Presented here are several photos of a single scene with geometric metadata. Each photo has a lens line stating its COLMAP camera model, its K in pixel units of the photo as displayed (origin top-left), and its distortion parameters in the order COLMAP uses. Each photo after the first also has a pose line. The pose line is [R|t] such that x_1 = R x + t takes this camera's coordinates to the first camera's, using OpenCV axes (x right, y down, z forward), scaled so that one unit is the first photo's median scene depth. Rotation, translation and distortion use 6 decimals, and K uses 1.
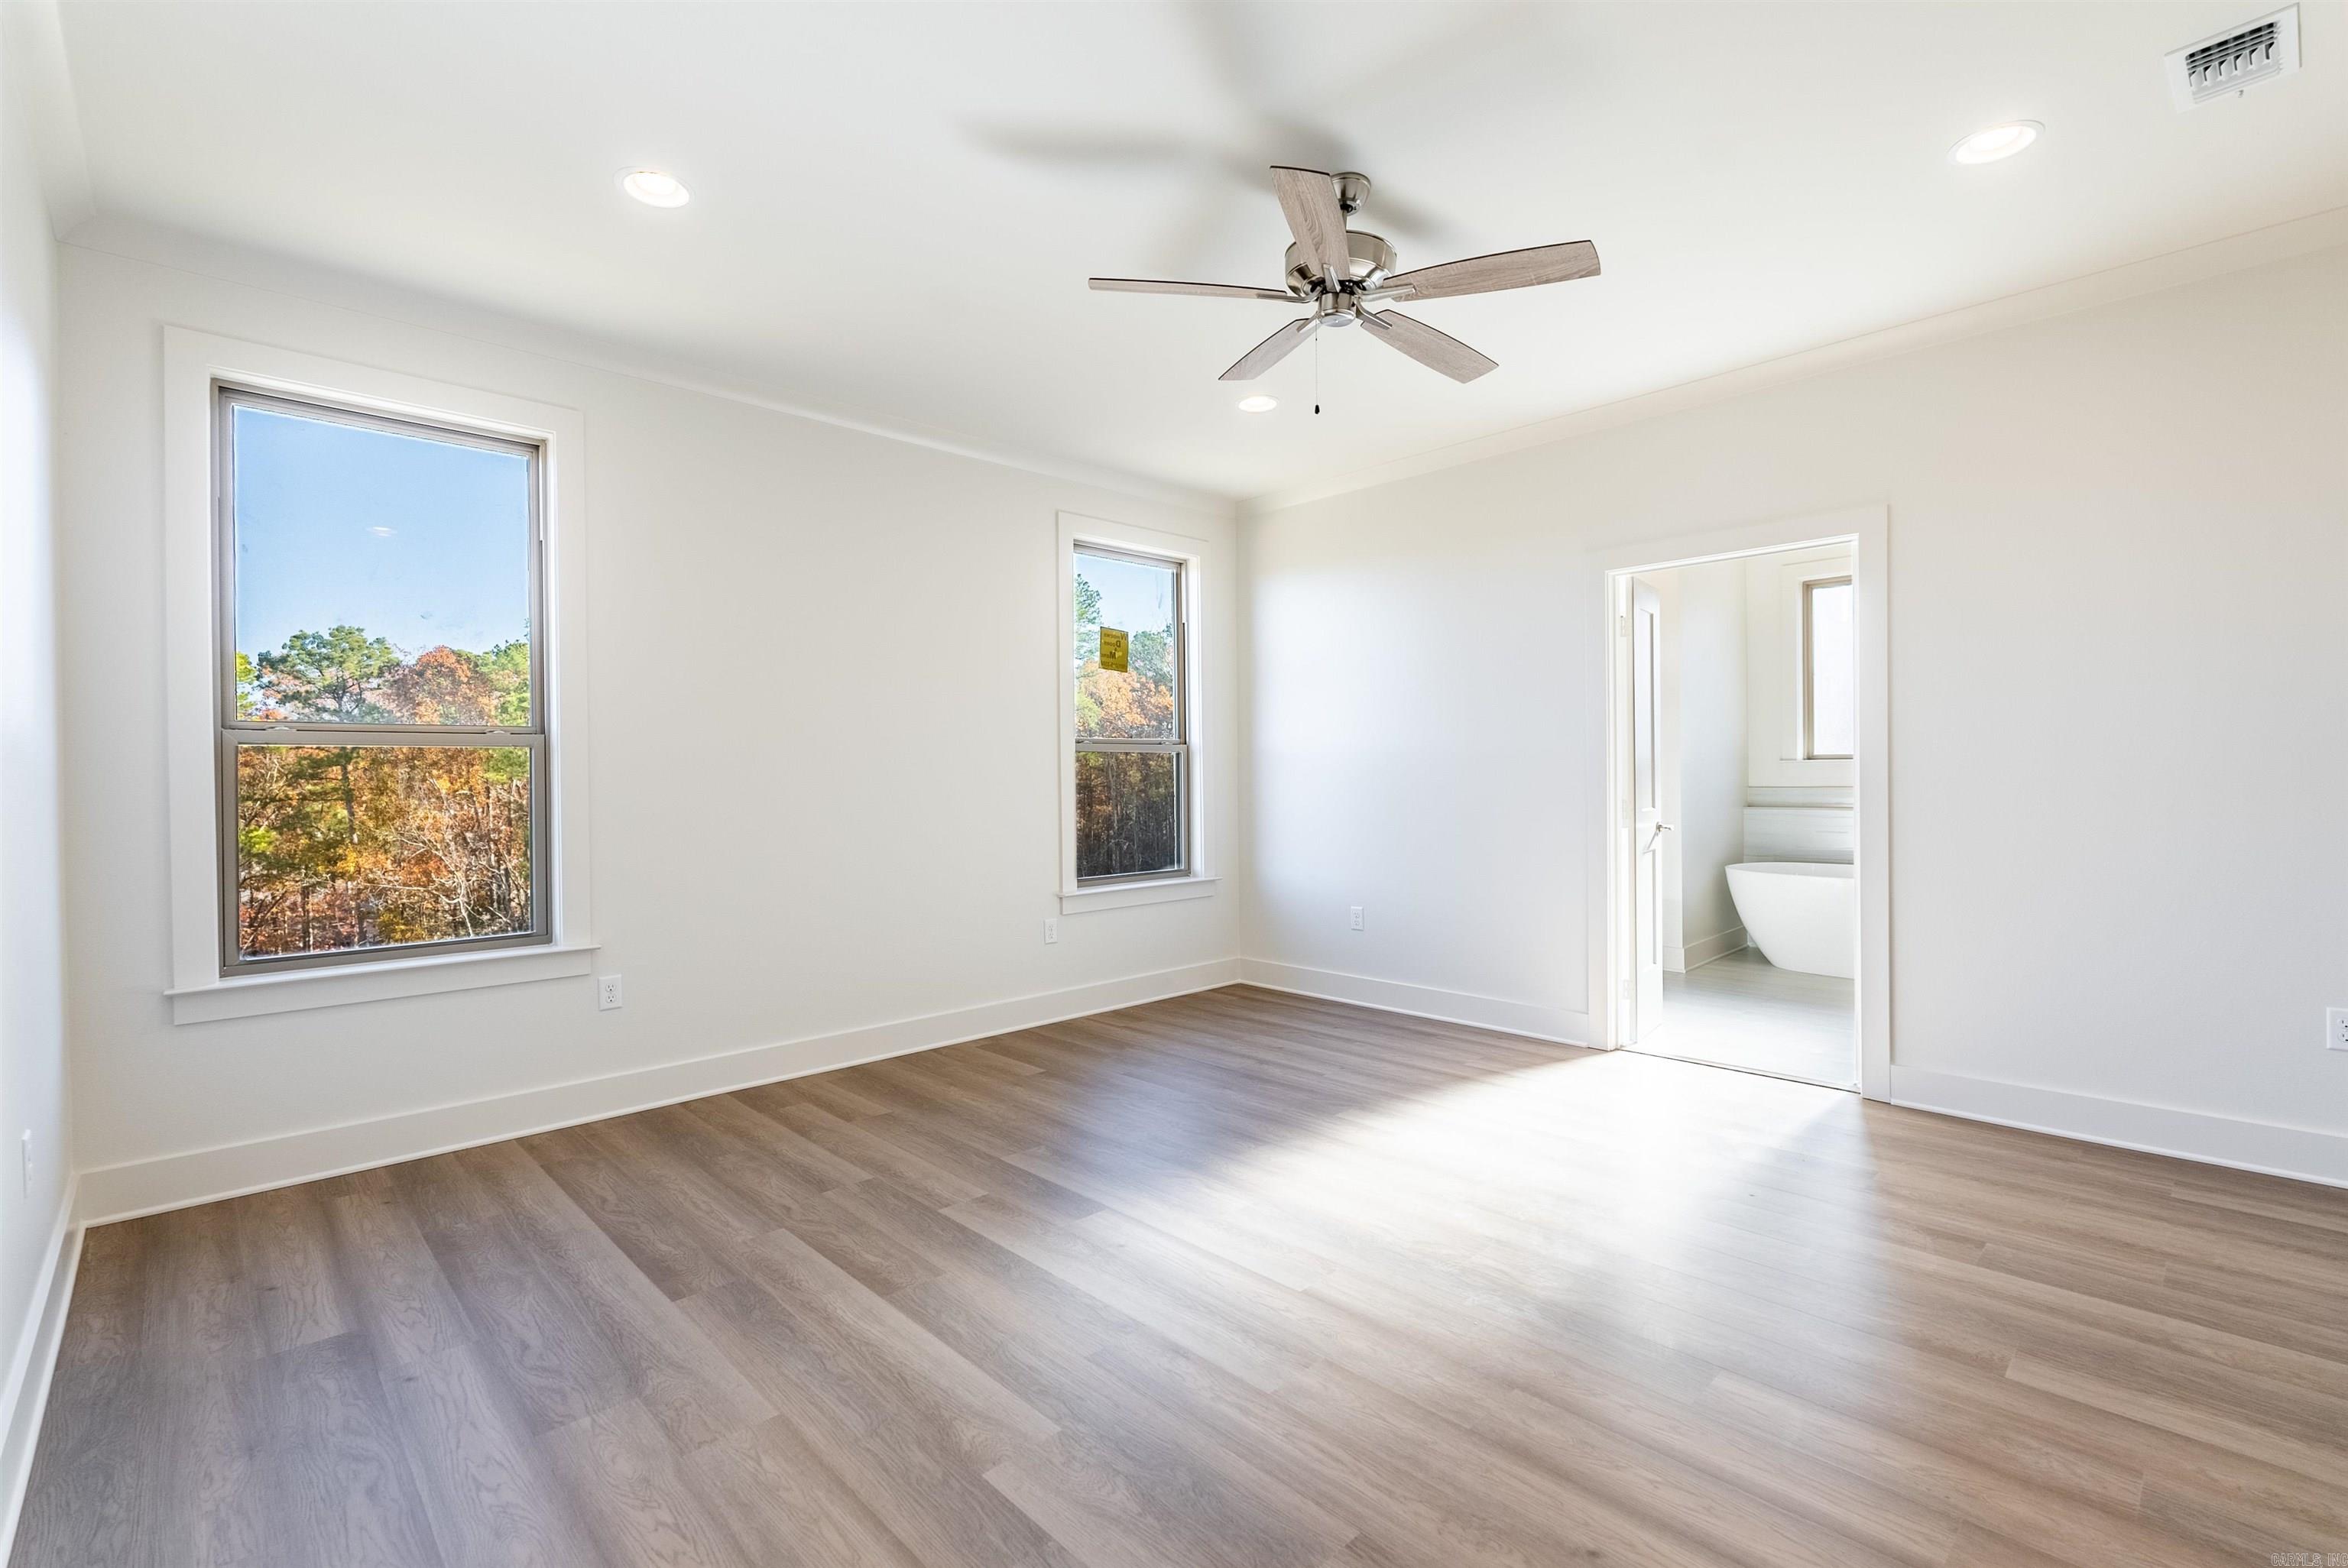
lens RADIAL K [[1036.2, 0, 1169.9], [0, 1036.2, 781.5], [0, 0, 1]] dist [-0.010432, 0.001450]
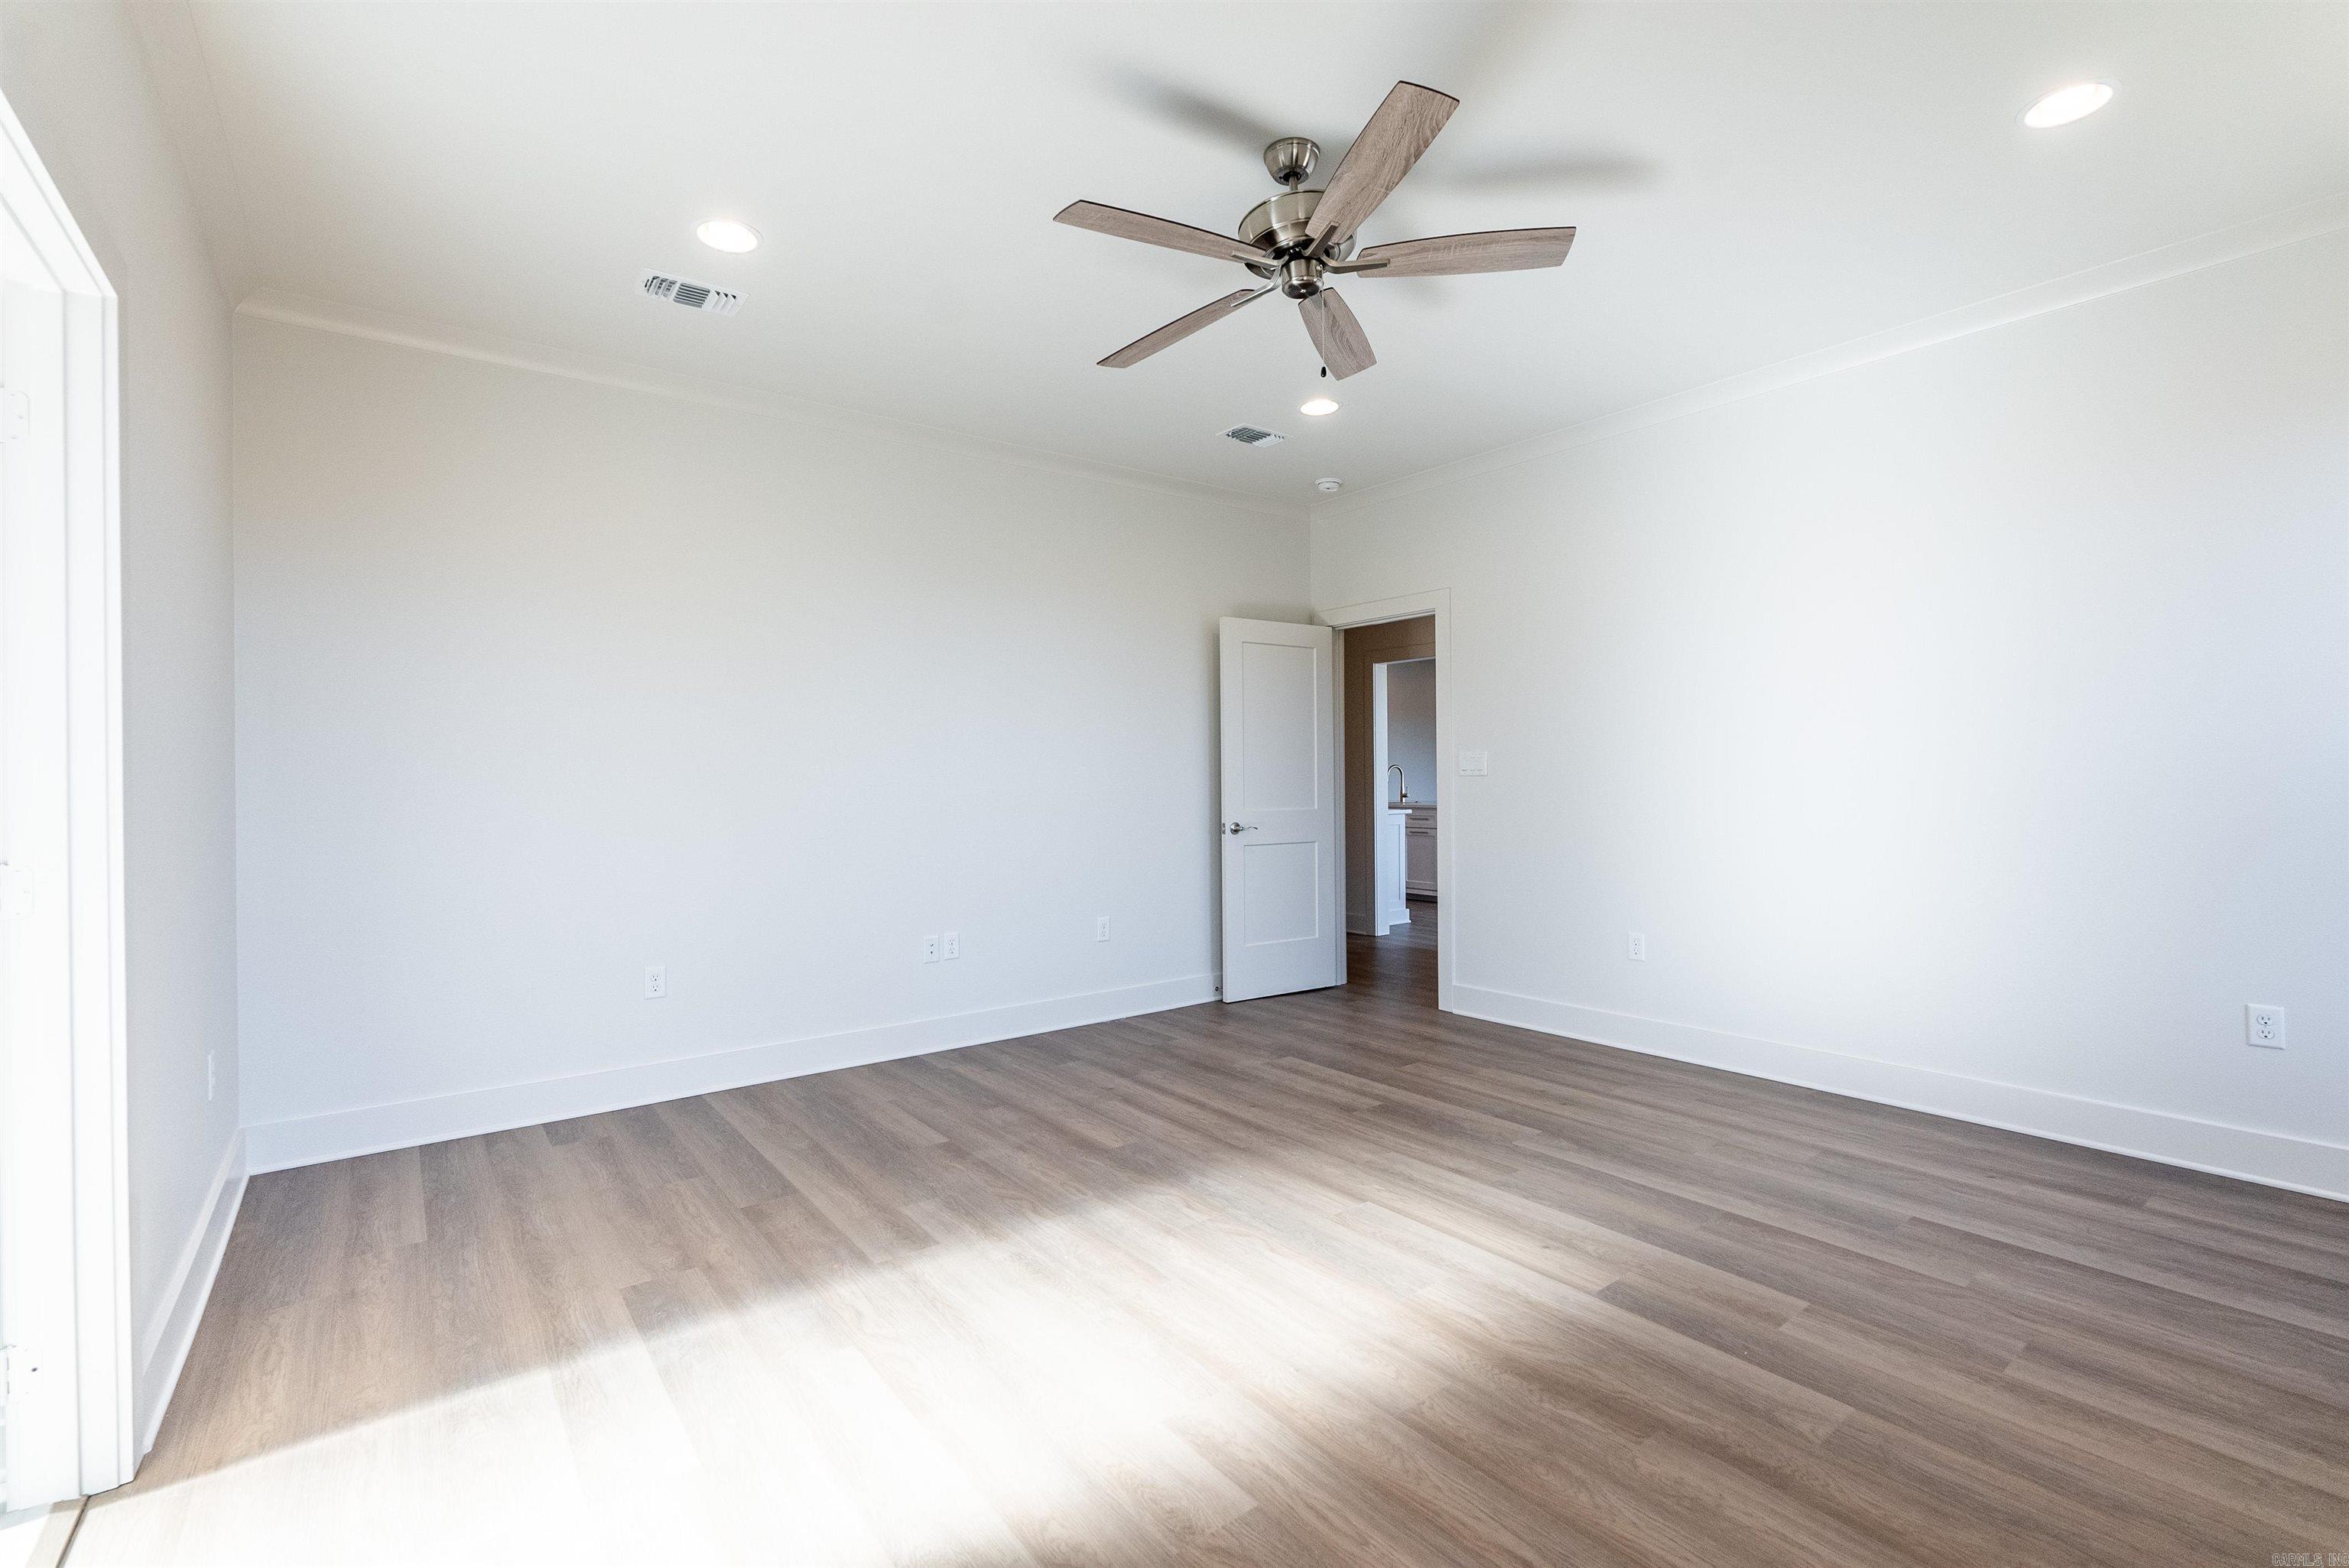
lens RADIAL K [[1036.6, 0, 1168.9], [0, 1036.6, 771.3], [0, 0, 1]] dist [-0.010432, 0.001450]
pose [[-0.993599, 0.021868, 0.110828, 0.216355], [0.022034, 0.999757, 0.000272, -0.017979], [-0.110795, 0.002712, -0.993840, 2.274006]]
